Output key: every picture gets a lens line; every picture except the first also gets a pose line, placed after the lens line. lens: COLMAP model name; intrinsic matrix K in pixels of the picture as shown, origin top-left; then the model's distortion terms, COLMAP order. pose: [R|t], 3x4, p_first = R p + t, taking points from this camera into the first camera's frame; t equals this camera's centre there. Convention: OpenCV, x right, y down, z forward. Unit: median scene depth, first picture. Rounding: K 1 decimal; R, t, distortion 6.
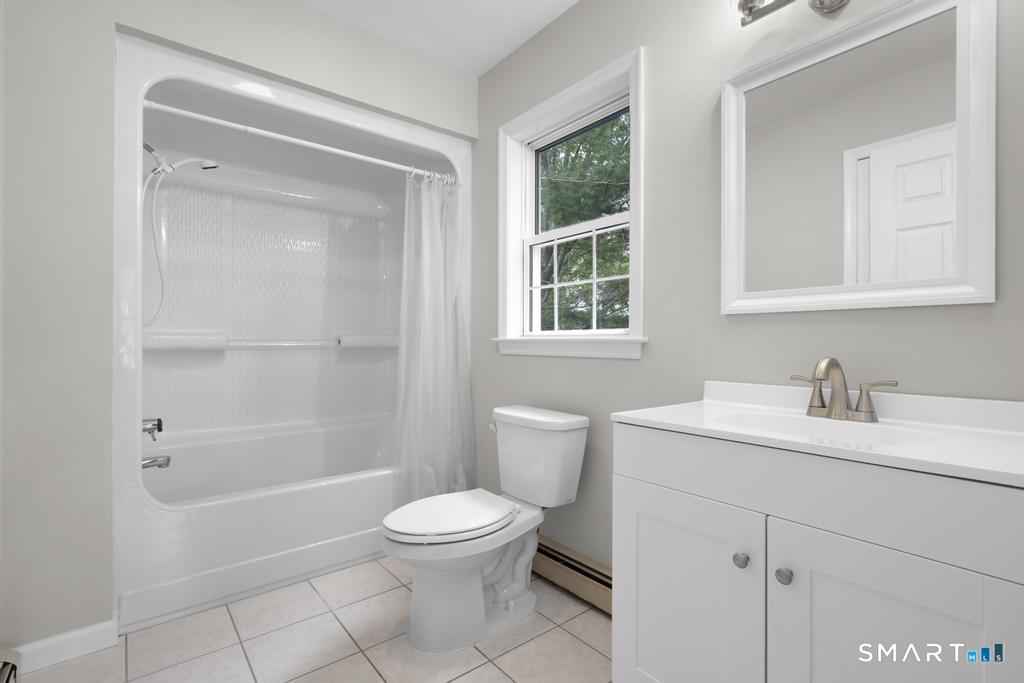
lens RADIAL K [[482.5, 0, 512.0], [0, 482.5, 341.5], [0, 0, 1]] dist [0.000882, 0.000189]
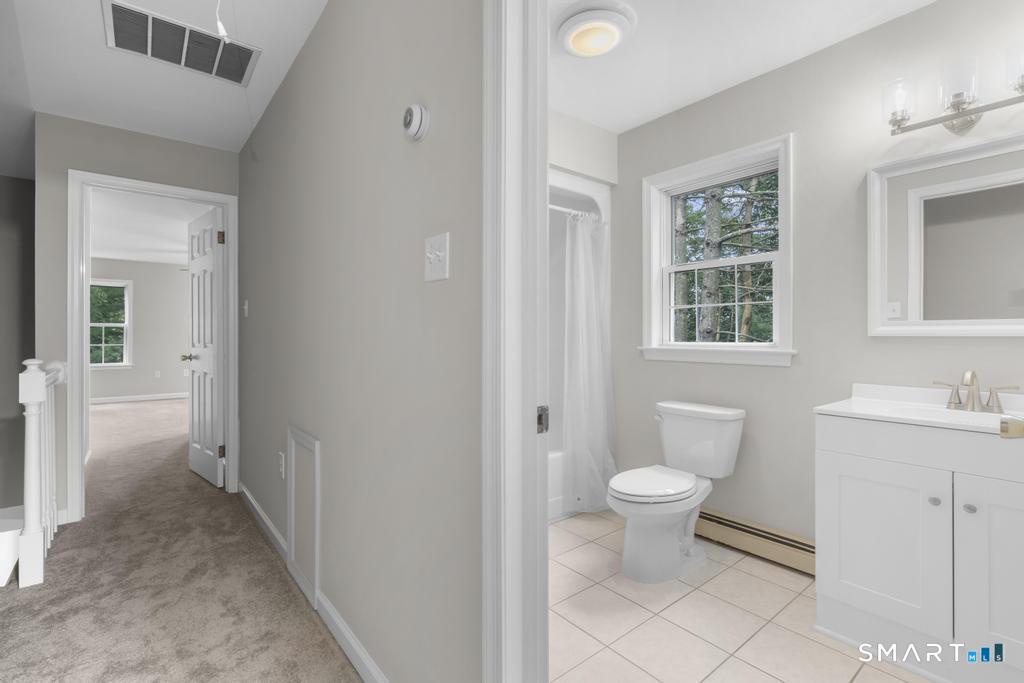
lens RADIAL K [[471.2, 0, 512.3], [0, 471.2, 335.3], [0, 0, 1]] dist [-0.002261, -0.000386]
pose [[0.999898, 0.002019, 0.014164, -0.458581], [-0.001988, 0.999996, -0.002176, -0.040394], [-0.014168, 0.002148, 0.999897, -0.255919]]
